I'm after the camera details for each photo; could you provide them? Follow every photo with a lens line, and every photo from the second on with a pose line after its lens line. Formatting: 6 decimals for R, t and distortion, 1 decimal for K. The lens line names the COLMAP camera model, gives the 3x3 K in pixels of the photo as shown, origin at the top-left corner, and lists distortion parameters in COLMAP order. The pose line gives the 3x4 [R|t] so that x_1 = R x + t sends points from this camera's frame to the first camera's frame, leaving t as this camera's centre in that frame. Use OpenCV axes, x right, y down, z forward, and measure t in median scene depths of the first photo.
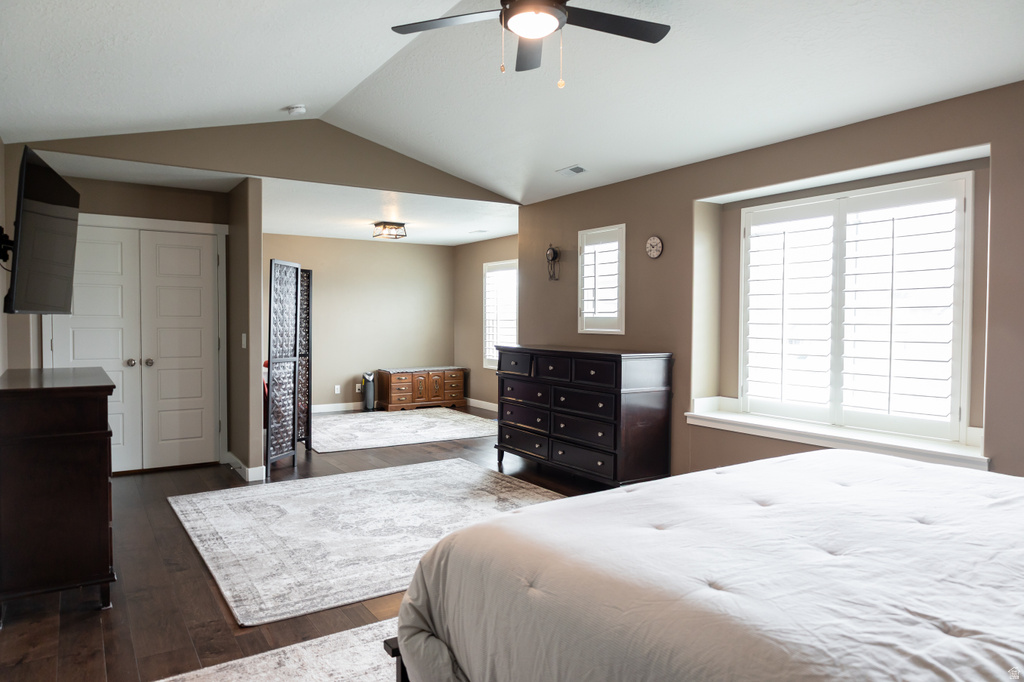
lens RADIAL K [[679.6, 0, 514.2], [0, 679.6, 341.6], [0, 0, 1]] dist [-0.000864, 0.000424]
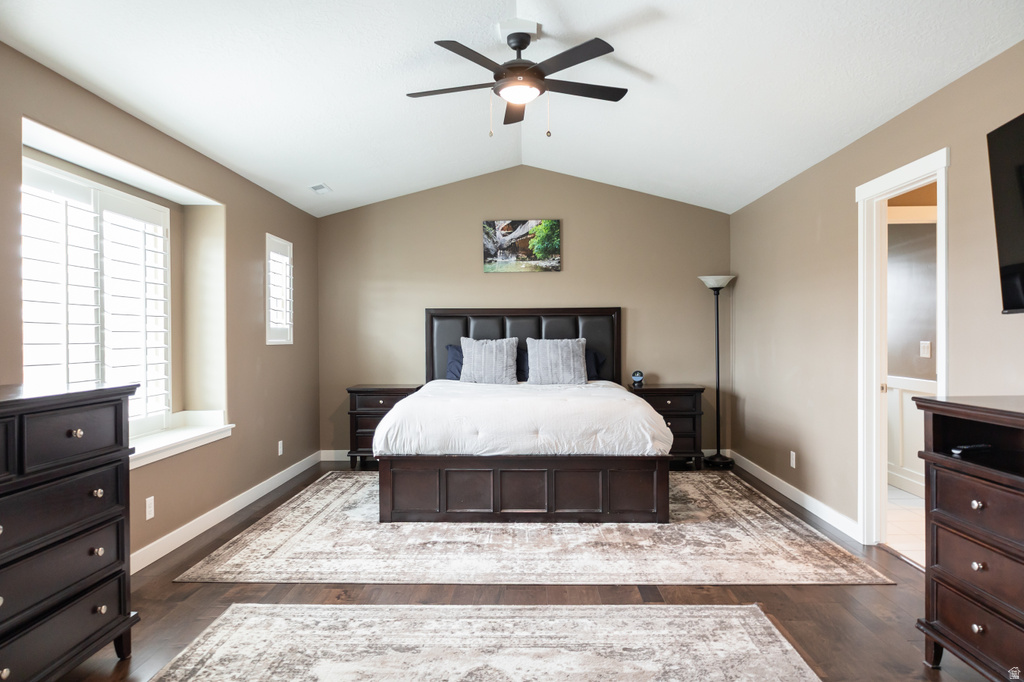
lens RADIAL K [[679.6, 0, 514.2], [0, 679.6, 341.6], [0, 0, 1]] dist [-0.000864, 0.000424]
pose [[-0.828659, -0.003332, 0.559744, -0.607260], [0.018449, 0.999276, 0.033260, -0.041171], [-0.559450, 0.037888, -0.827998, 1.862584]]
